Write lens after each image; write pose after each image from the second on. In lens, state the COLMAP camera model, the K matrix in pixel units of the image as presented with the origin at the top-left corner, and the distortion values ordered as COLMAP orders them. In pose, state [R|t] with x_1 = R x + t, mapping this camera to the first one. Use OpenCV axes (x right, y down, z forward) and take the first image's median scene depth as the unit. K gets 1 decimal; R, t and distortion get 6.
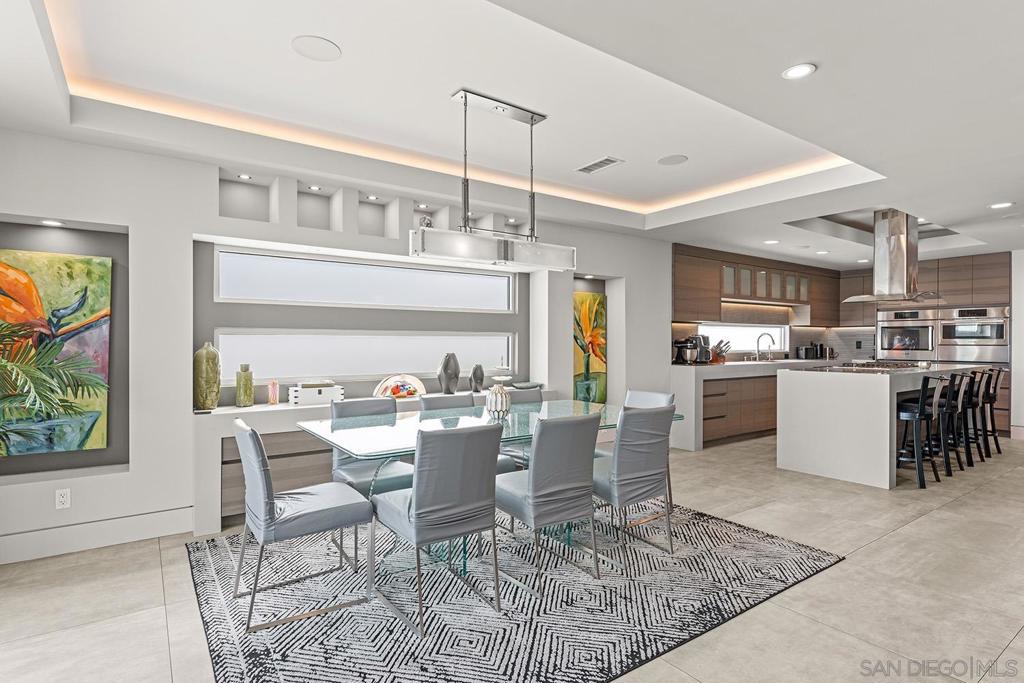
lens RADIAL K [[524.1, 0, 510.2], [0, 524.1, 341.9], [0, 0, 1]] dist [-0.001517, -0.001267]
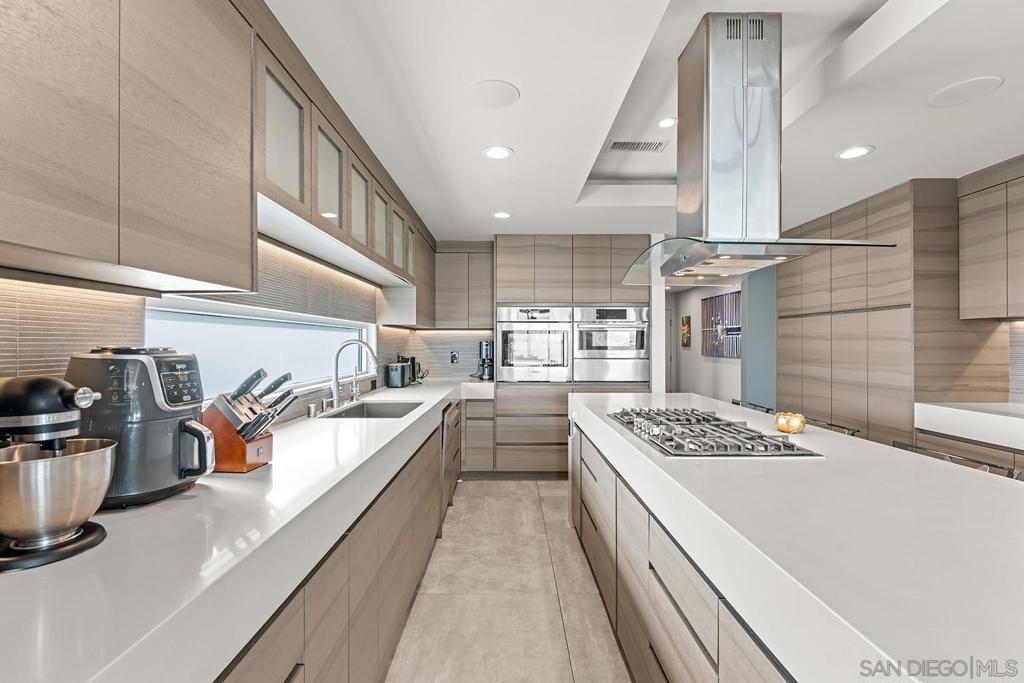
lens RADIAL K [[455.9, 0, 509.5], [0, 455.9, 341.3], [0, 0, 1]] dist [-0.003081, -0.001335]
pose [[0.575063, 0.003247, 0.818103, 0.293969], [0.001612, 0.999986, -0.005102, -0.014792], [-0.818108, 0.004252, 0.575050, 0.772256]]
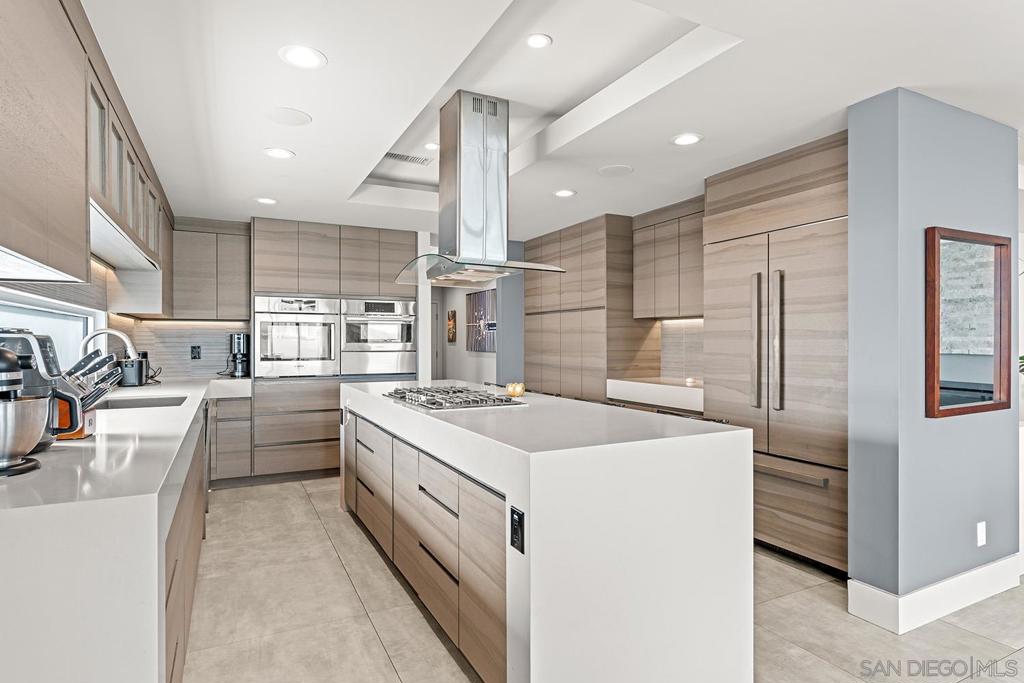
lens RADIAL K [[556.7, 0, 512.4], [0, 556.7, 343.6], [0, 0, 1]] dist [-0.004270, 0.001807]
pose [[0.138889, -0.004723, 0.990297, 0.143204], [0.002611, 0.999987, 0.004403, -0.007517], [-0.990304, 0.001975, 0.138900, 0.726856]]
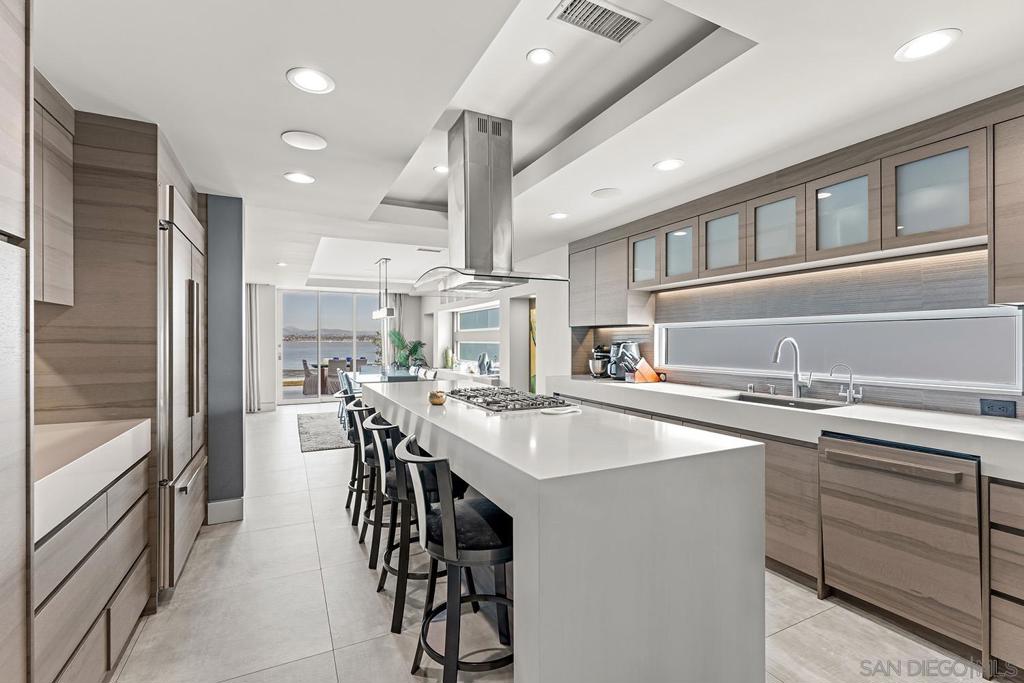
lens RADIAL K [[455.9, 0, 511.7], [0, 455.9, 341.8], [0, 0, 1]] dist [-0.003081, -0.001335]
pose [[-0.145038, 0.003326, -0.989421, 1.012003], [-0.001517, 0.999992, 0.003583, -0.014854], [0.989425, 0.002021, -0.145032, 0.913204]]
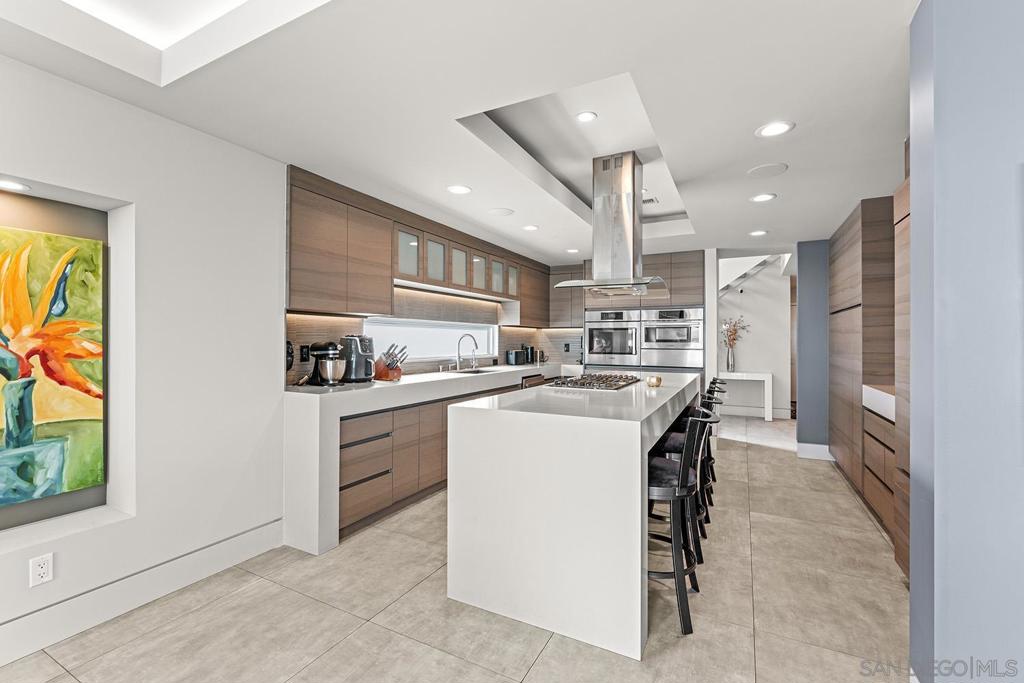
lens RADIAL K [[441.3, 0, 512.3], [0, 441.3, 339.0], [0, 0, 1]] dist [-0.000816, -0.000094]
pose [[0.887130, 0.004507, 0.461498, 0.275691], [-0.002386, 0.999984, -0.005179, -0.006922], [-0.461514, 0.003493, 0.887126, 0.441545]]
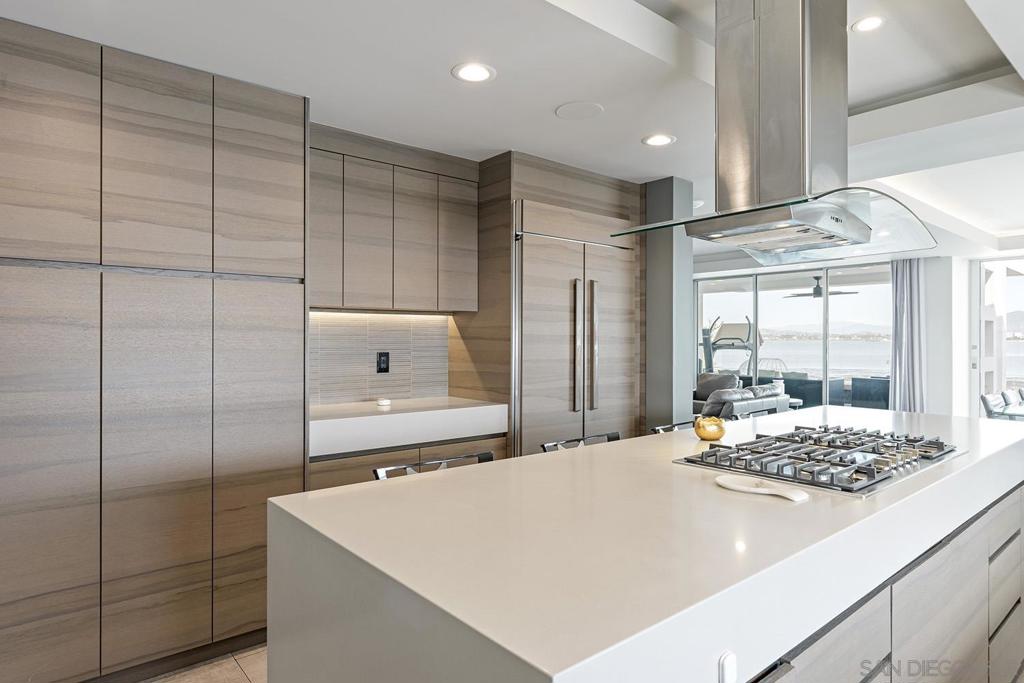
lens RADIAL K [[596.7, 0, 509.3], [0, 596.7, 341.8], [0, 0, 1]] dist [0.004994, 0.000997]
pose [[-0.996285, -0.001331, -0.086108, 0.767884], [-0.001498, 0.999997, 0.001874, -0.011600], [0.086105, 0.001996, -0.996284, 1.108429]]
